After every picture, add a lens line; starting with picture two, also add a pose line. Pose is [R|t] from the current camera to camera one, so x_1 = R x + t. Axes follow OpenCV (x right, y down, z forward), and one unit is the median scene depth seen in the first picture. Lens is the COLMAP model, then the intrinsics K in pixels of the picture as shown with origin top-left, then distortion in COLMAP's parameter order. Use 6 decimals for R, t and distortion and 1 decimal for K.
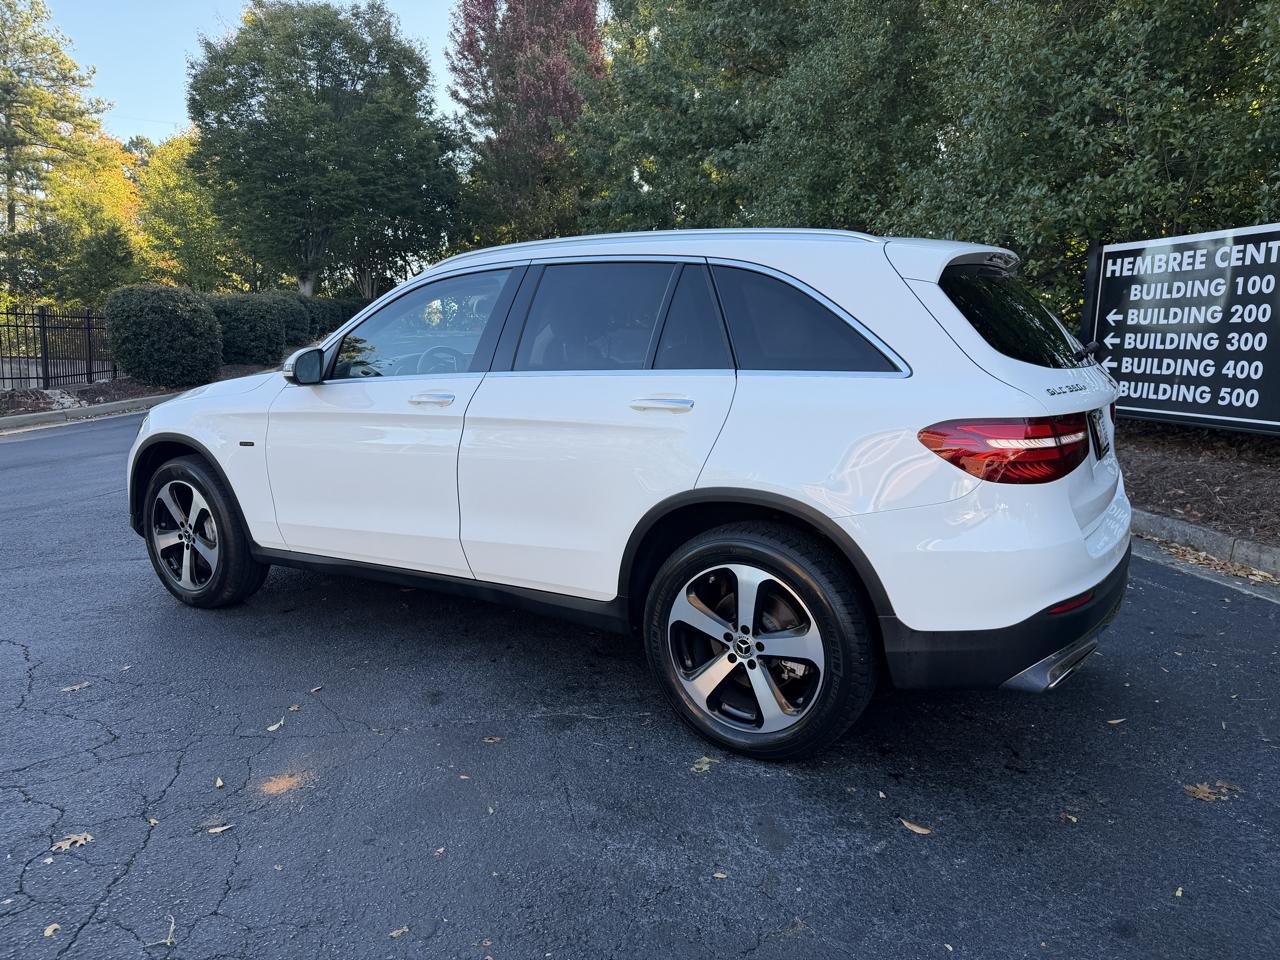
lens RADIAL K [[899.5, 0, 631.4], [0, 899.5, 468.3], [0, 0, 1]] dist [0.056925, -0.065380]
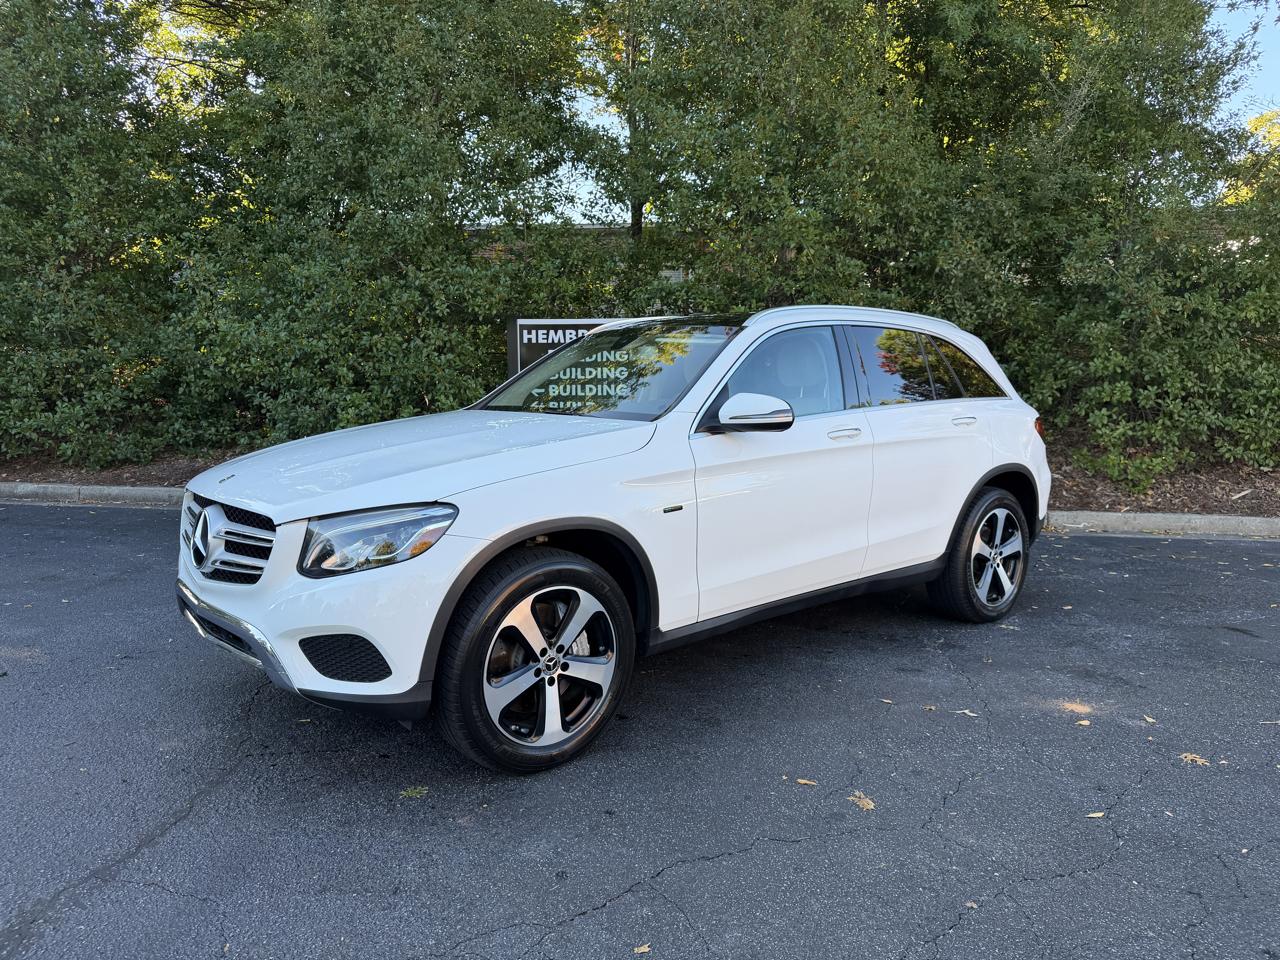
lens RADIAL K [[886.8, 0, 640.0], [0, 886.8, 480.0], [0, 0, 1]] dist [0.085092, -0.130573]
pose [[0.299957, -0.100775, 0.948615, -1.070387], [0.144943, 0.987674, 0.059093, -0.094186], [-0.942877, 0.119769, 0.310866, 0.686035]]
